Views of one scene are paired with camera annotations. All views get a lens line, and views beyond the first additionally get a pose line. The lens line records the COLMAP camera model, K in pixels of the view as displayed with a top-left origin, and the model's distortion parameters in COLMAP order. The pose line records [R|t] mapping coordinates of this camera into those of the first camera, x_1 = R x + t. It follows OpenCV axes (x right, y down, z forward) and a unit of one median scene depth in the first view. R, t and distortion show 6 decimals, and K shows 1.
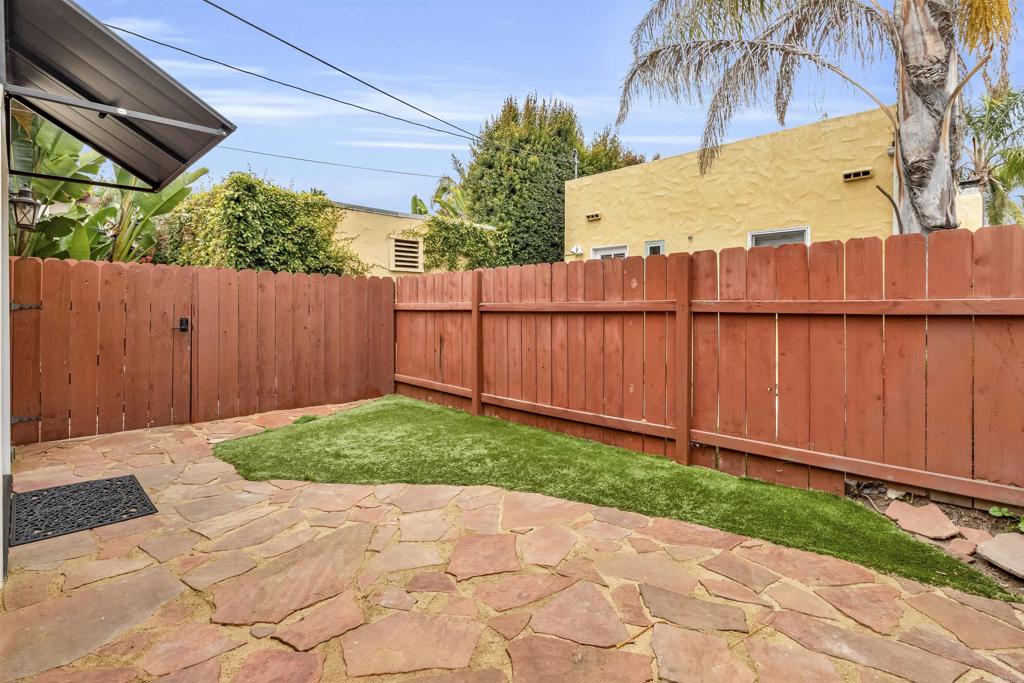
lens RADIAL K [[483.5, 0, 508.1], [0, 483.5, 313.8], [0, 0, 1]] dist [-0.000996, -0.000148]
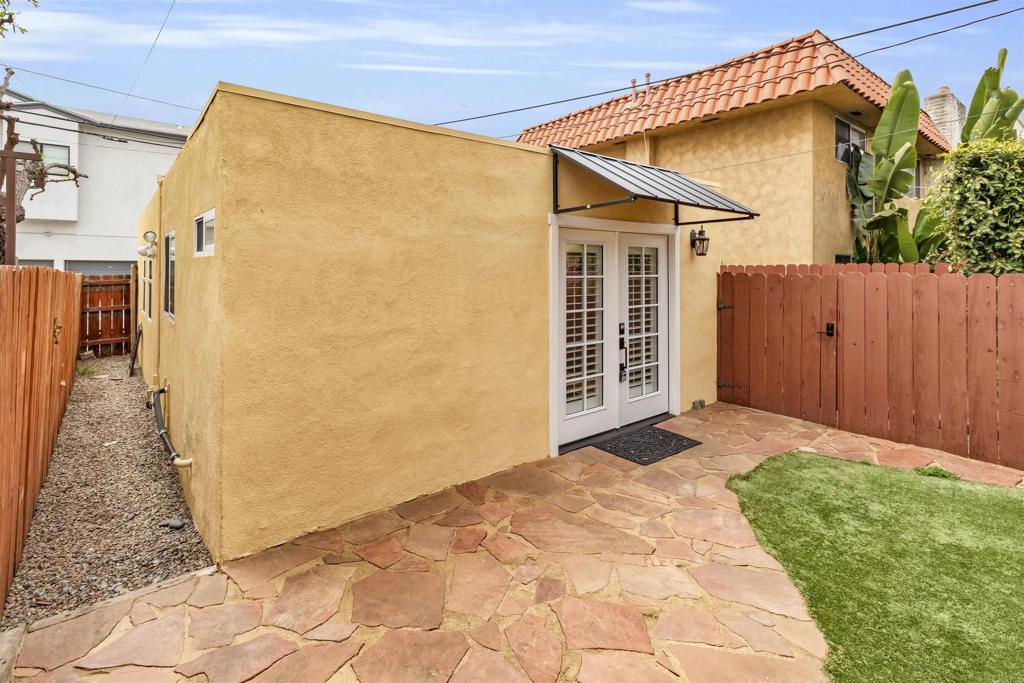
lens RADIAL K [[496.4, 0, 510.6], [0, 496.4, 270.4], [0, 0, 1]] dist [0.001174, 0.000234]
pose [[-0.113267, -0.005706, -0.993548, 0.449871], [-0.014310, 0.999889, -0.004111, -0.088275], [0.993462, 0.013752, -0.113336, 0.446428]]
